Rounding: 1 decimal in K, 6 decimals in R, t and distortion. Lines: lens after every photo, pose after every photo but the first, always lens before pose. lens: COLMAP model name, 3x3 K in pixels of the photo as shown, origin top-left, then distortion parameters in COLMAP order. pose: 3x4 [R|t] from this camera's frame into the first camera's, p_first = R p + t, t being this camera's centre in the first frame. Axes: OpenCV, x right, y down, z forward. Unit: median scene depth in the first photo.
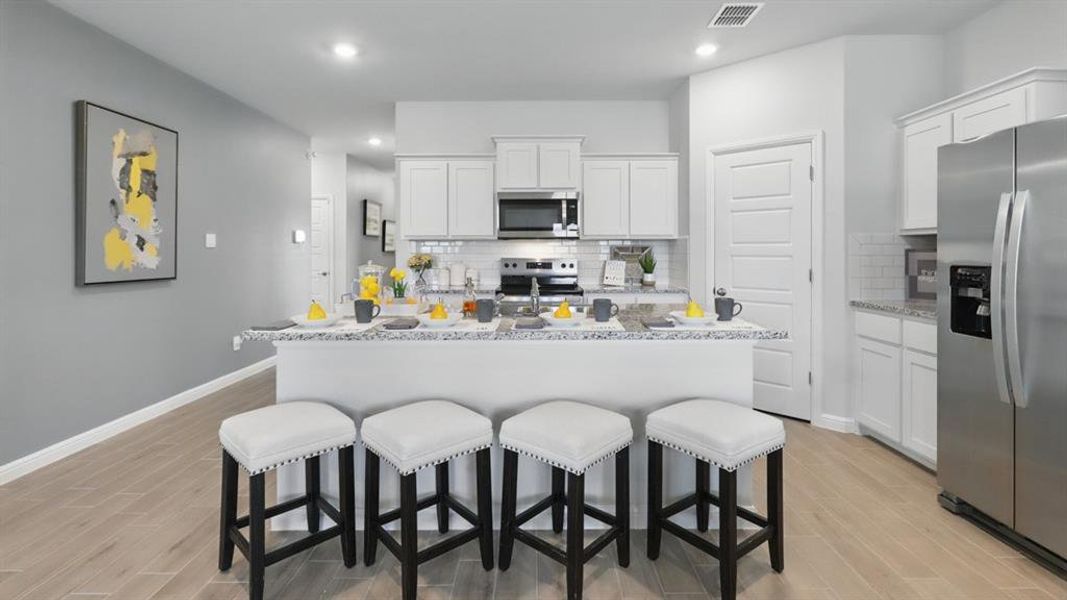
lens RADIAL K [[482.5, 0, 535.2], [0, 482.5, 253.6], [0, 0, 1]] dist [-0.001020, -0.000073]
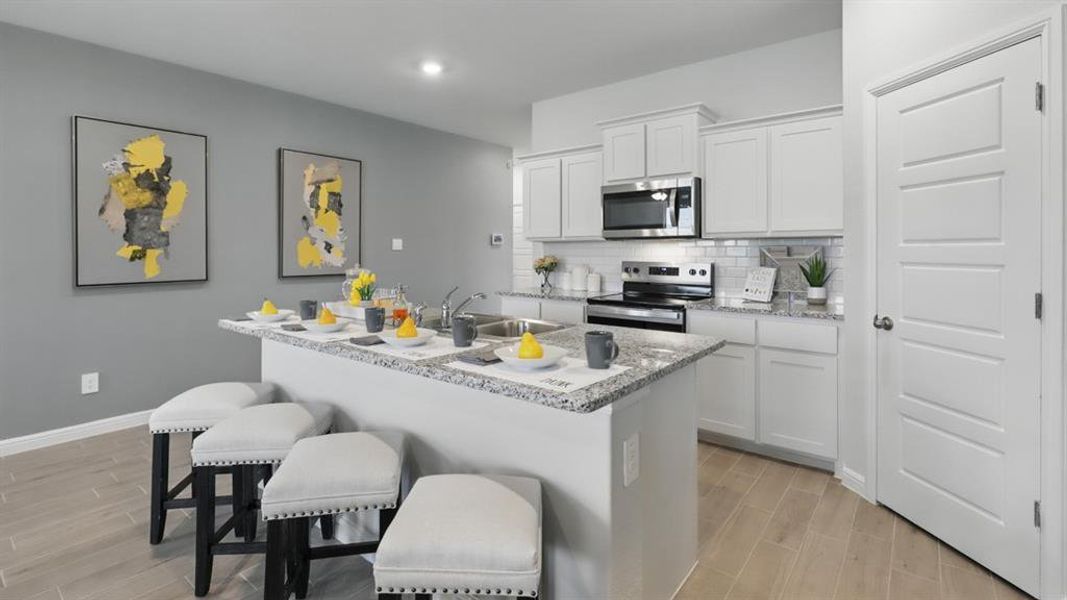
lens RADIAL K [[489.9, 0, 537.3], [0, 489.9, 251.8], [0, 0, 1]] dist [-0.000020, 0.000077]
pose [[0.784536, 0.000623, -0.620083, 0.425690], [-0.001913, 0.999997, -0.001415, -0.007669], [0.620080, 0.002296, 0.784535, 0.258459]]
